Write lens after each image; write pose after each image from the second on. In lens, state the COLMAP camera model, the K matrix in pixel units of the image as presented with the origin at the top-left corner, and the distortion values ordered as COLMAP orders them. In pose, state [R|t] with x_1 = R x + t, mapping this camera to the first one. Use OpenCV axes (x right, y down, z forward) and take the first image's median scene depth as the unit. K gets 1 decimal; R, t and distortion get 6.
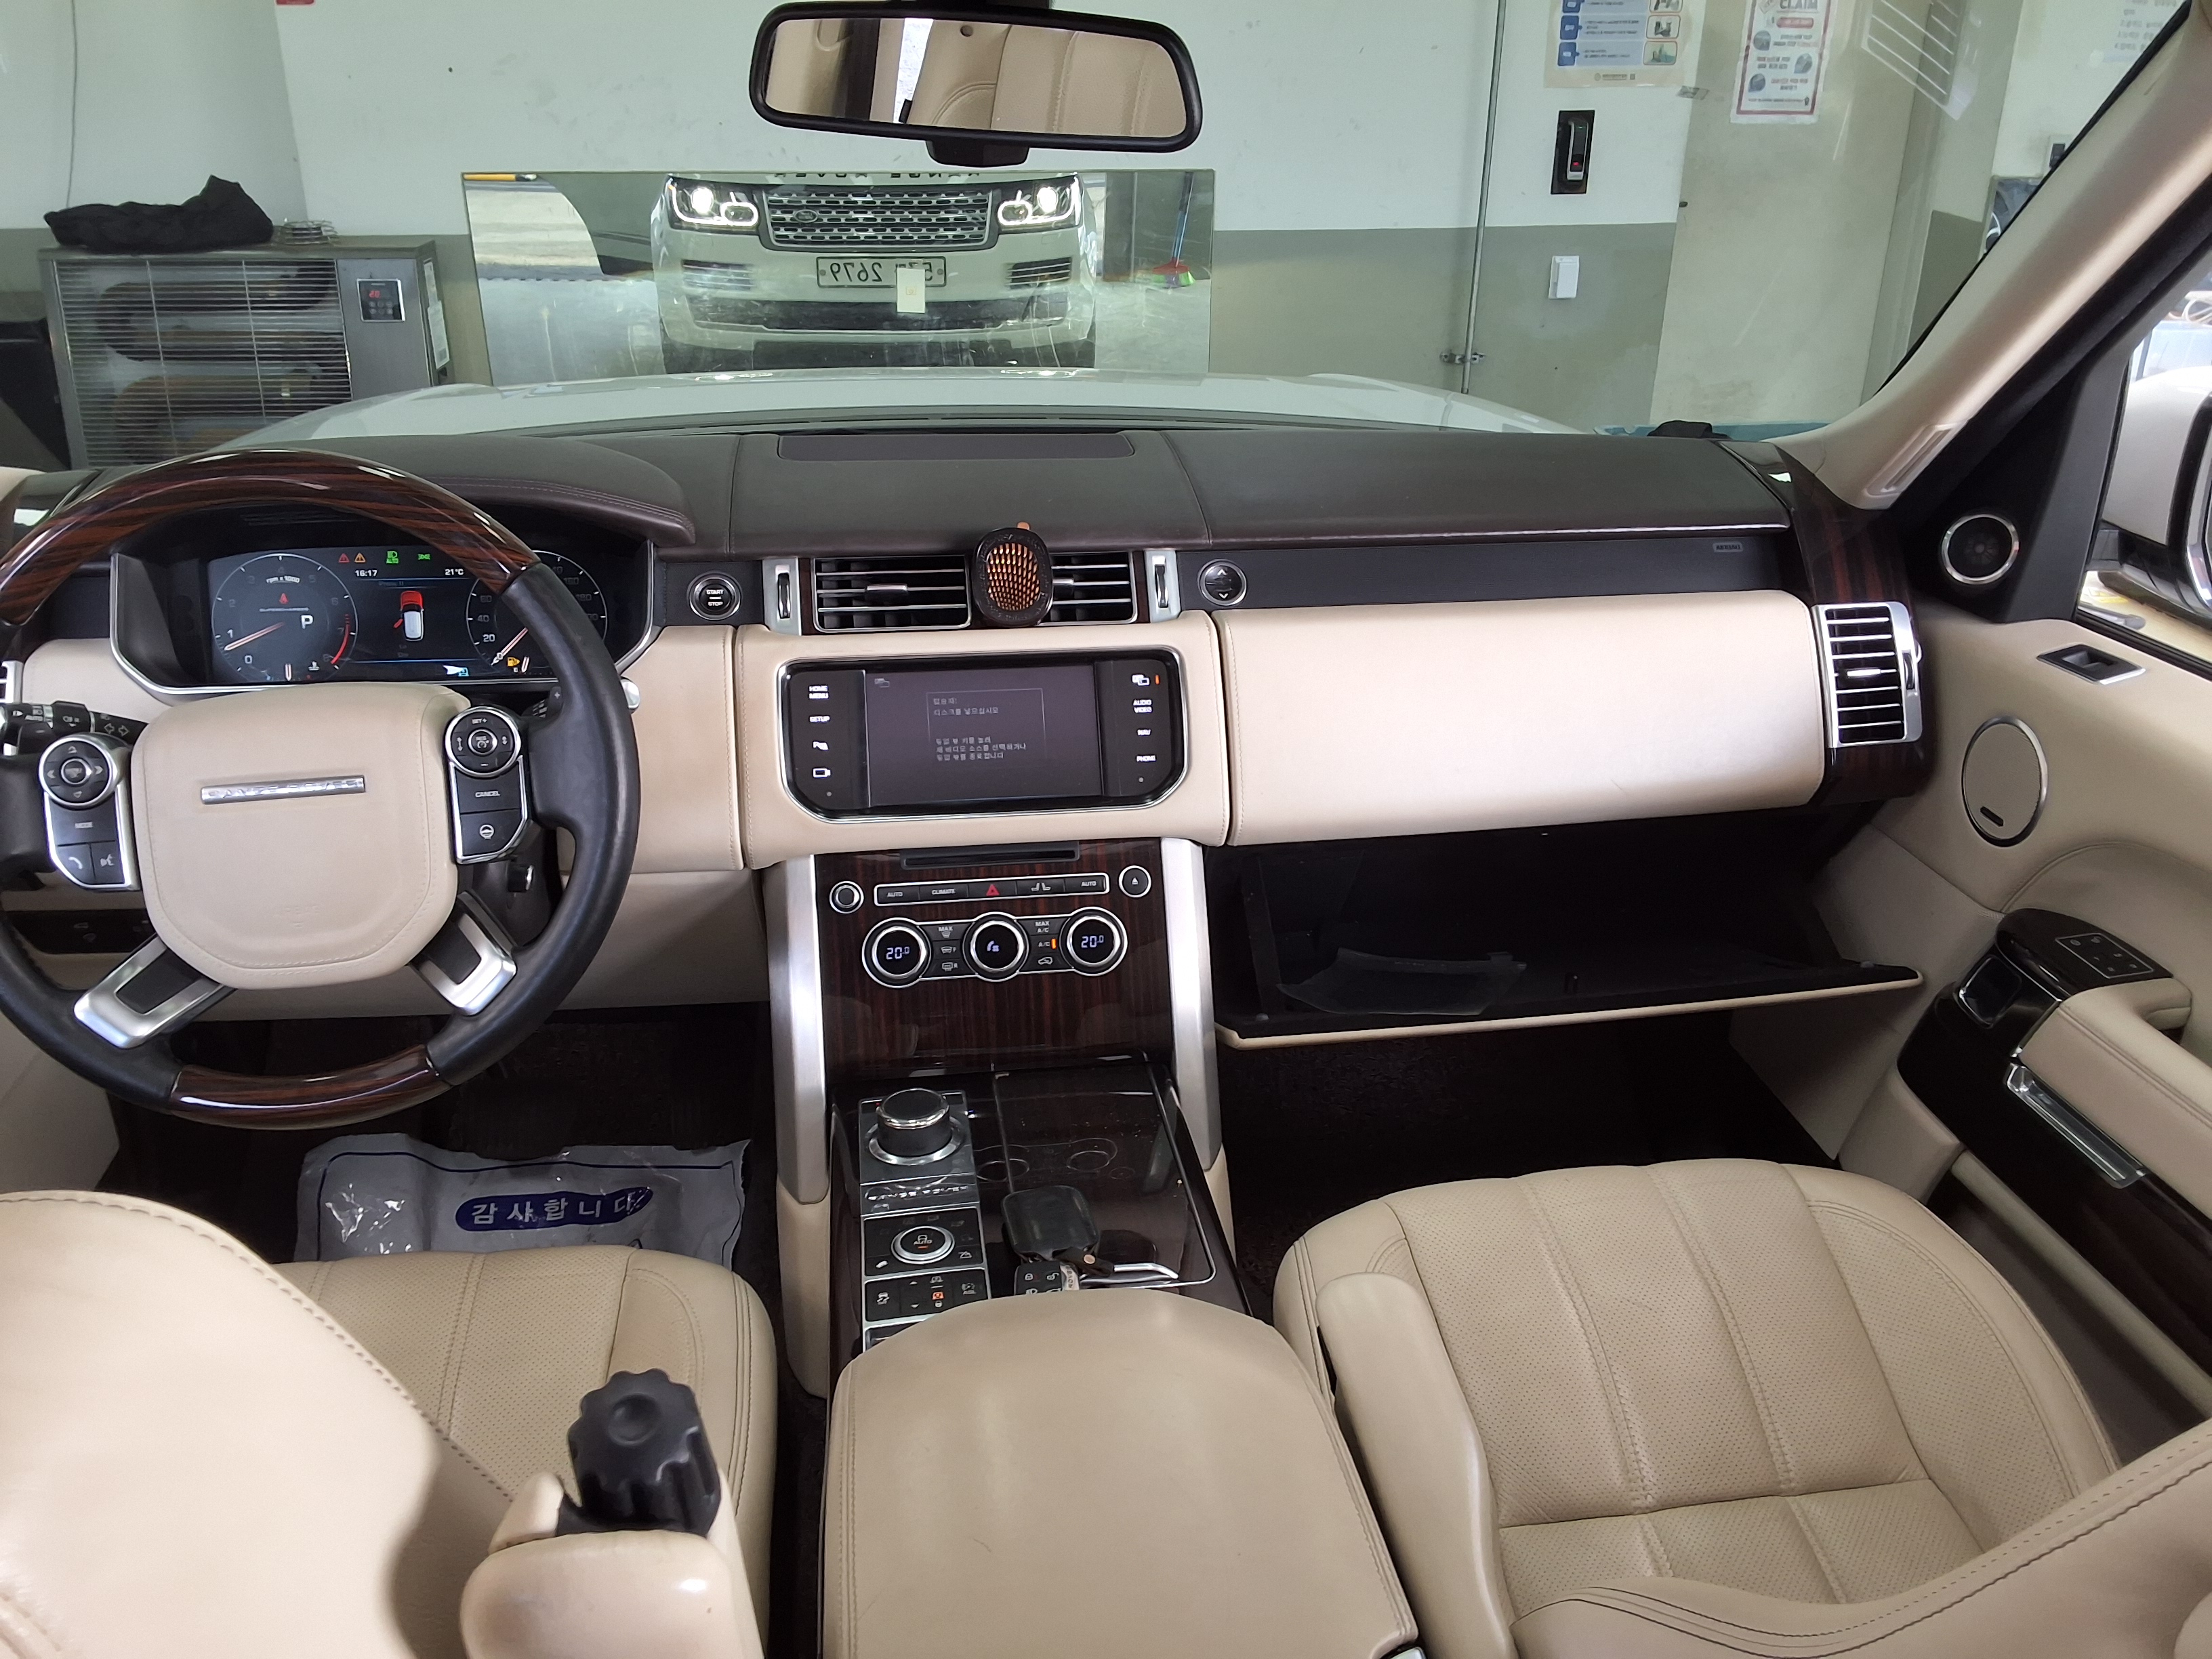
lens RADIAL K [[1835.2, 0, 1113.3], [0, 1835.2, 822.9], [0, 0, 1]] dist [-0.015139, -0.001923]
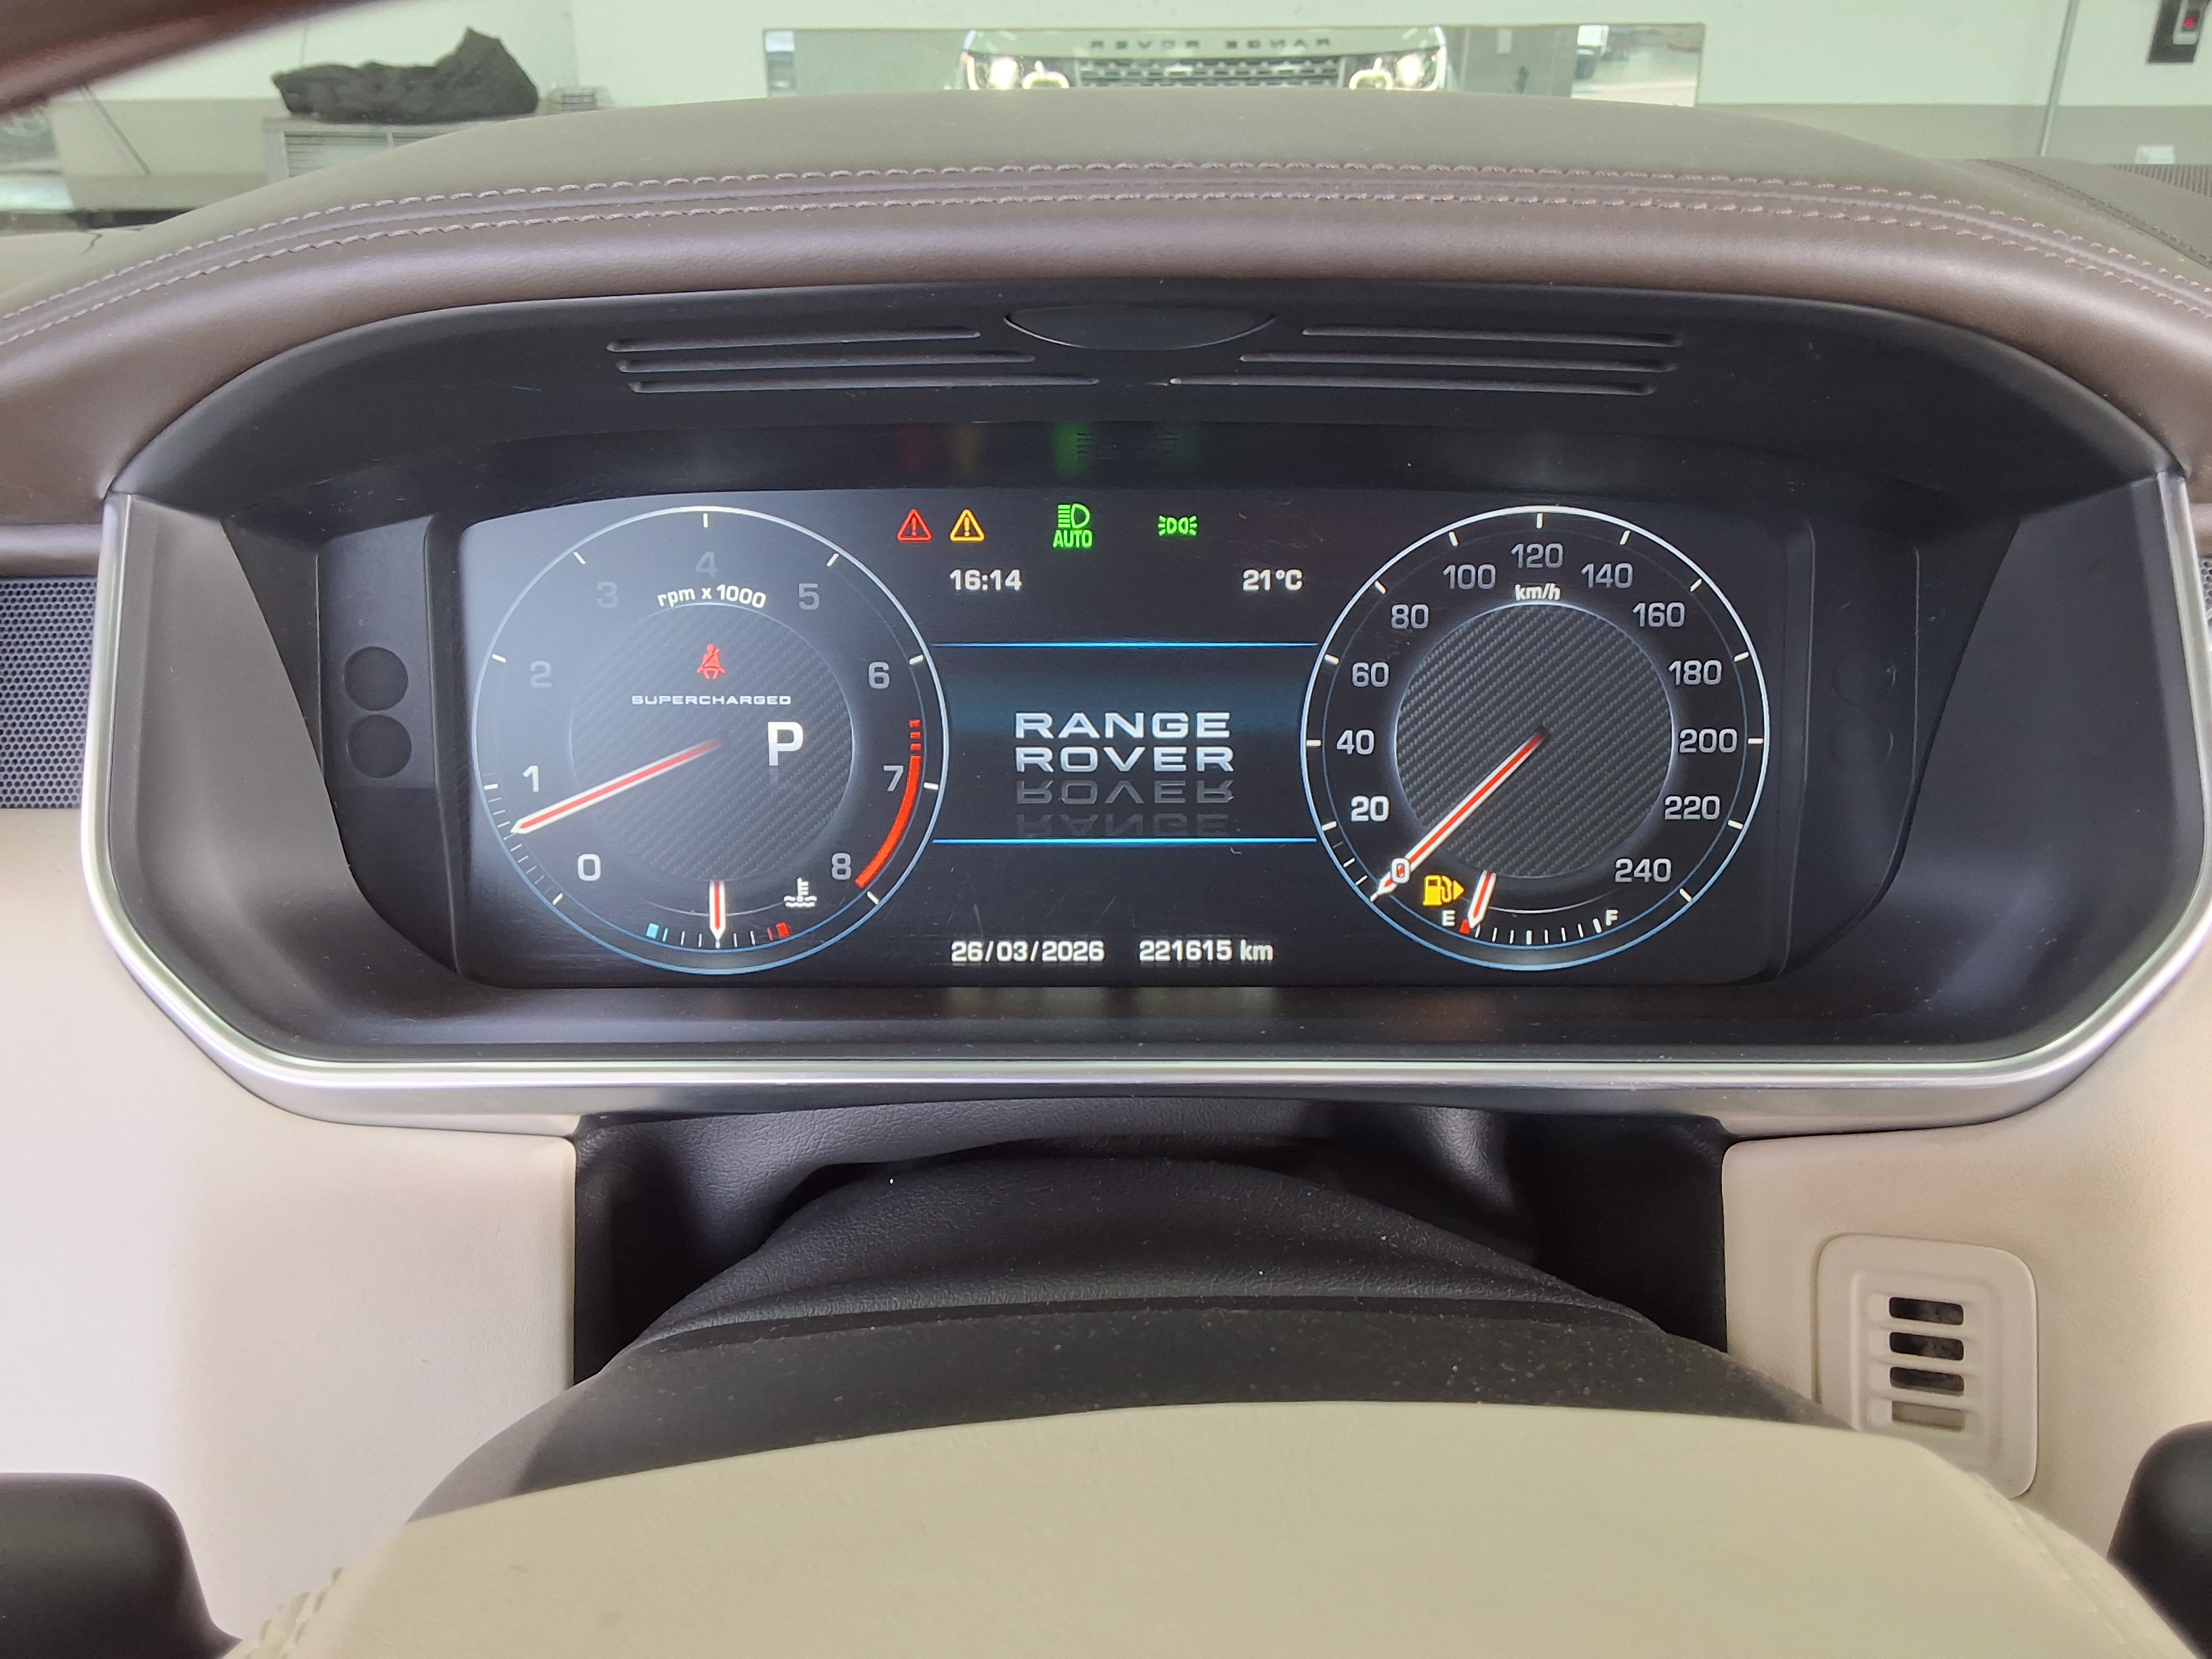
lens RADIAL K [[1835.2, 0, 1101.7], [0, 1835.2, 835.0], [0, 0, 1]] dist [-0.015139, -0.001923]
pose [[0.992767, 0.040587, -0.112985, -0.349385], [-0.037517, 0.998870, 0.029175, -0.103515], [0.114042, -0.024725, 0.993168, 0.700021]]
